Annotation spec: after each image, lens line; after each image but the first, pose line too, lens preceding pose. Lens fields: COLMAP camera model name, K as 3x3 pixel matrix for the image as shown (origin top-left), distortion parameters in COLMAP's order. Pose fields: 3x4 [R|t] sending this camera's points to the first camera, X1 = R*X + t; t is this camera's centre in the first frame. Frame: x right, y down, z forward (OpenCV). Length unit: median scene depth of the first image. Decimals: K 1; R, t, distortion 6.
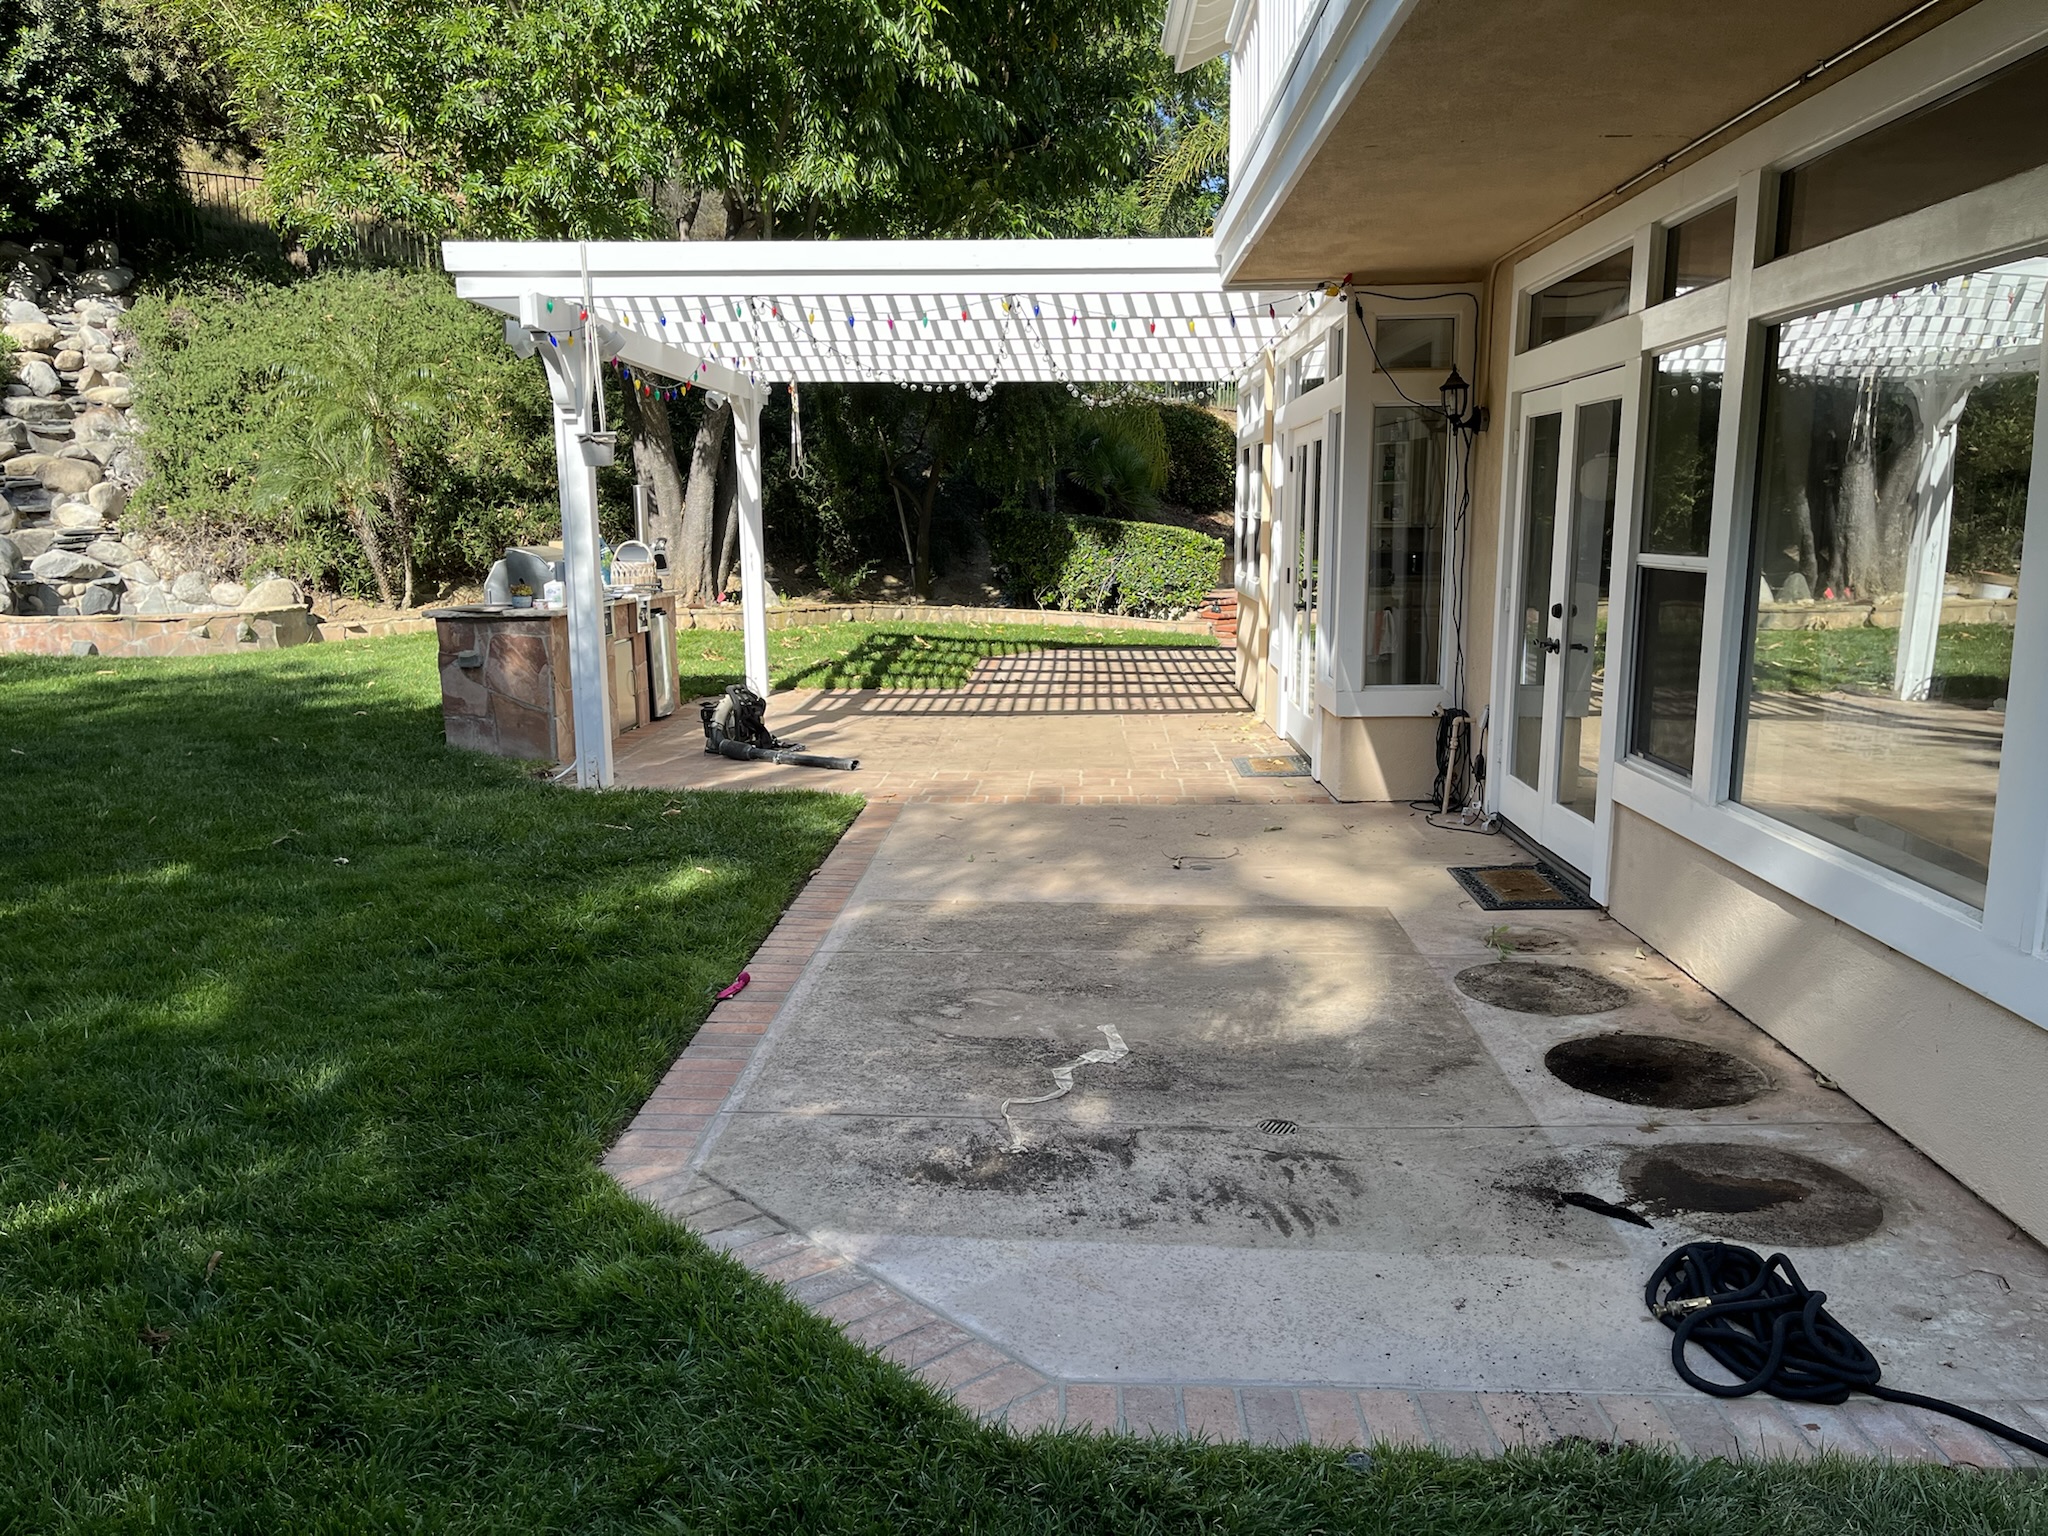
lens RADIAL K [[1535.7, 0, 1024.3], [0, 1535.7, 765.4], [0, 0, 1]] dist [0.071904, -0.081827]
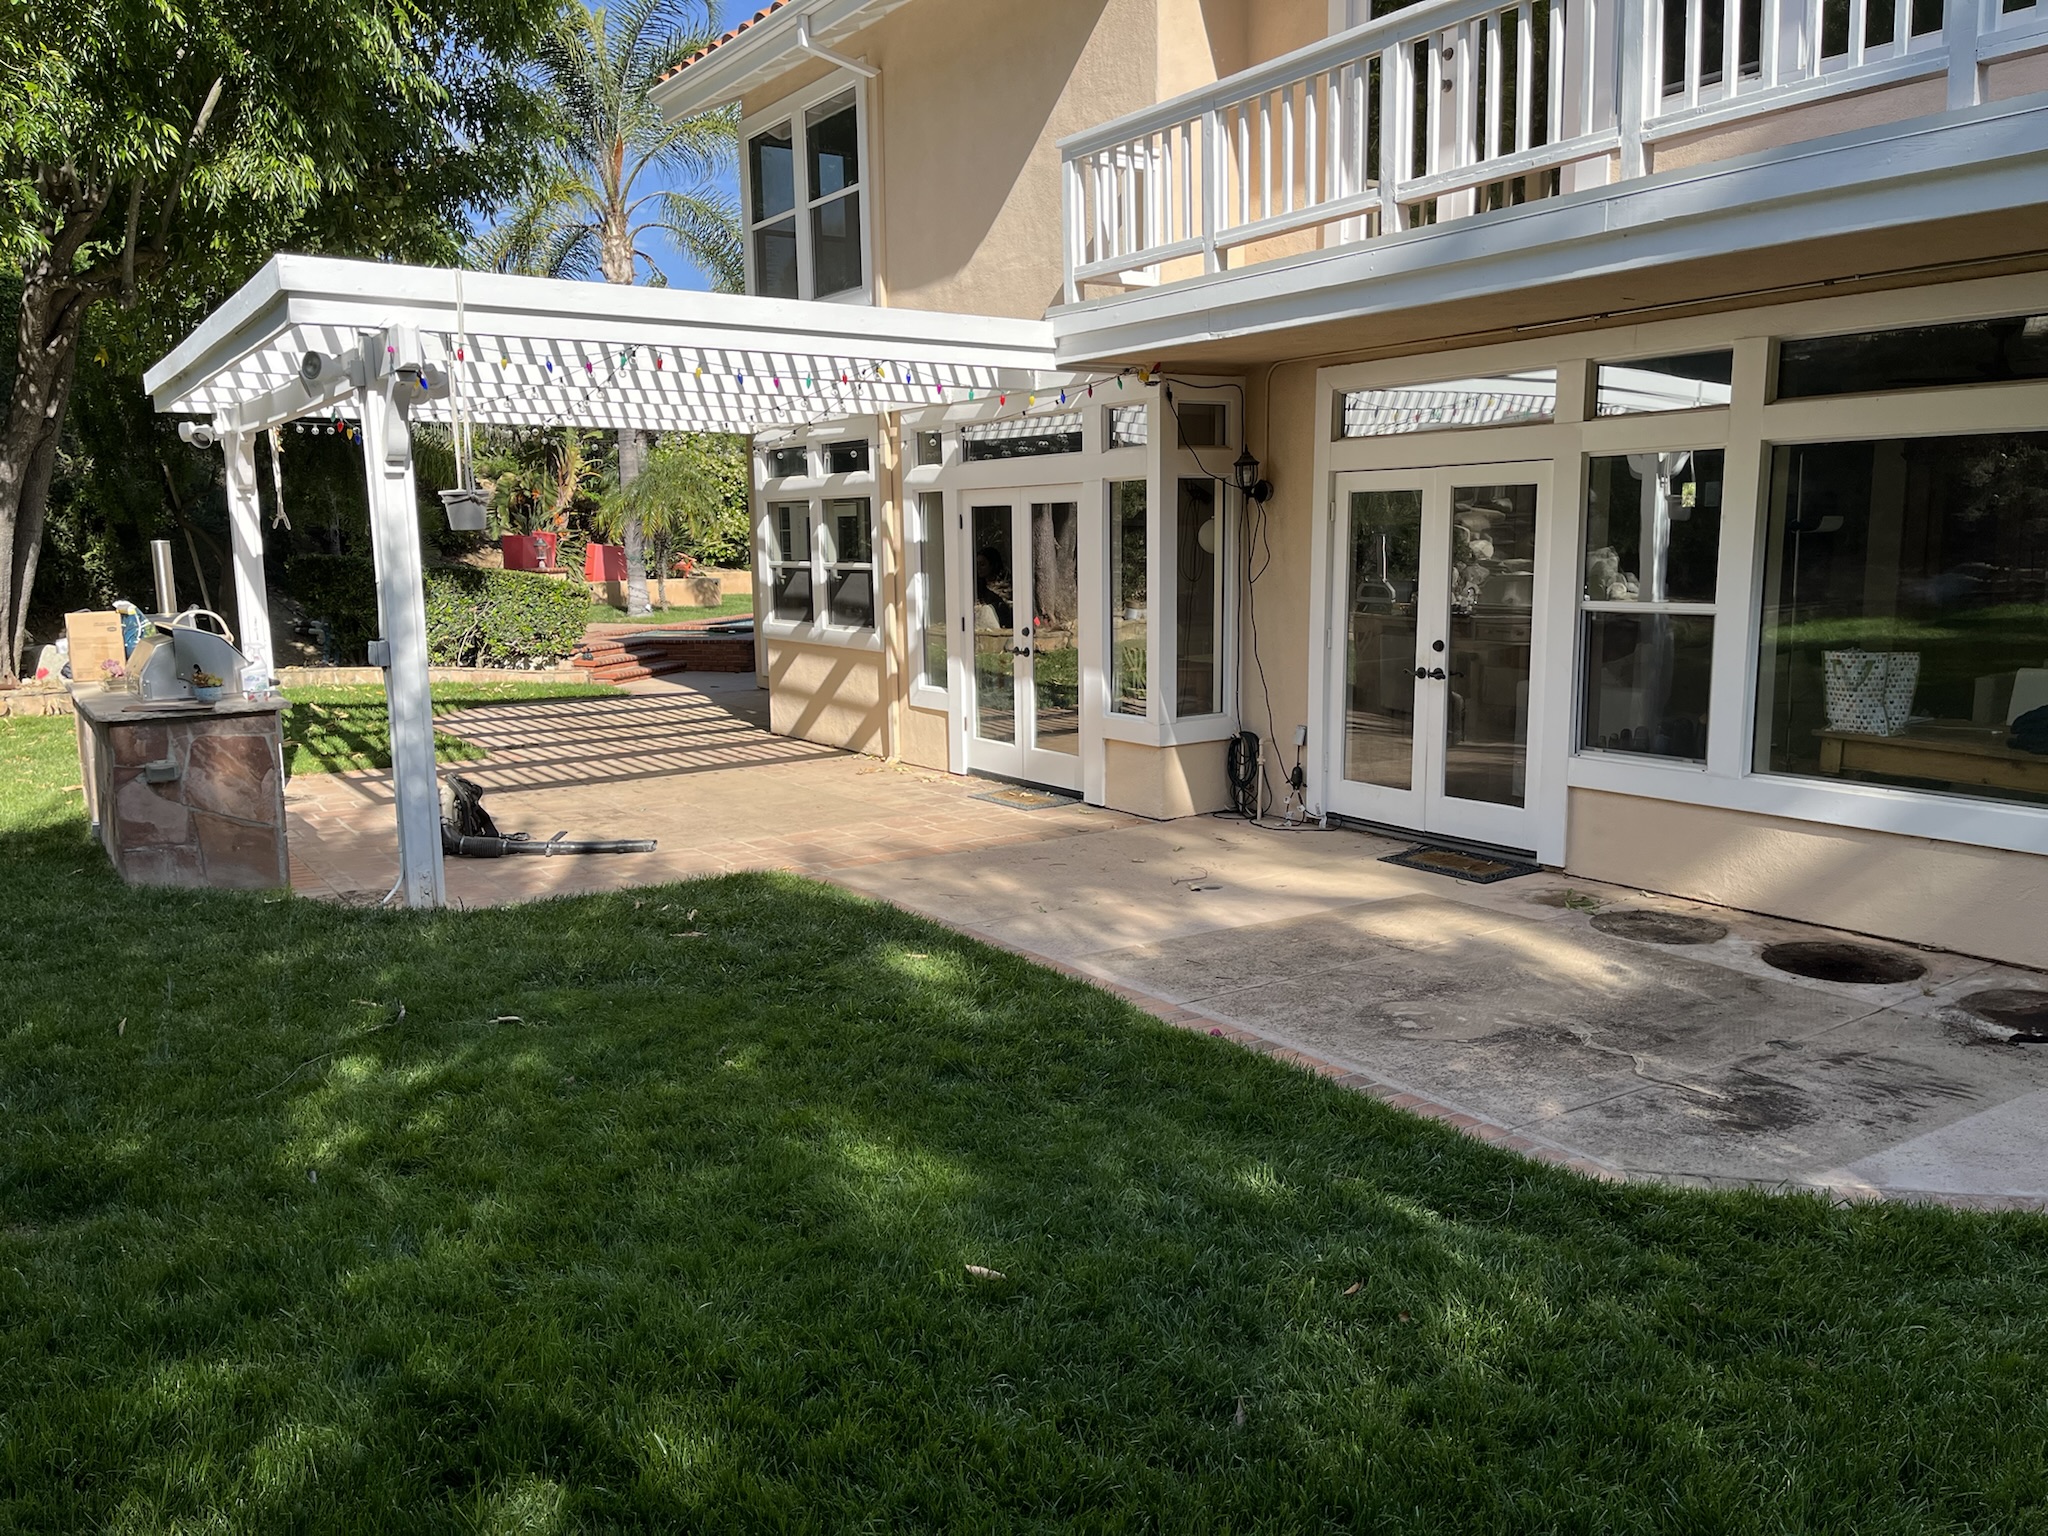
lens RADIAL K [[1527.4, 0, 1011.9], [0, 1527.4, 768.3], [0, 0, 1]] dist [0.067521, -0.084874]
pose [[0.810405, -0.093520, 0.578358, -0.883329], [0.103863, 0.994474, 0.015271, -0.072273], [-0.576590, 0.047694, 0.815640, 0.227879]]
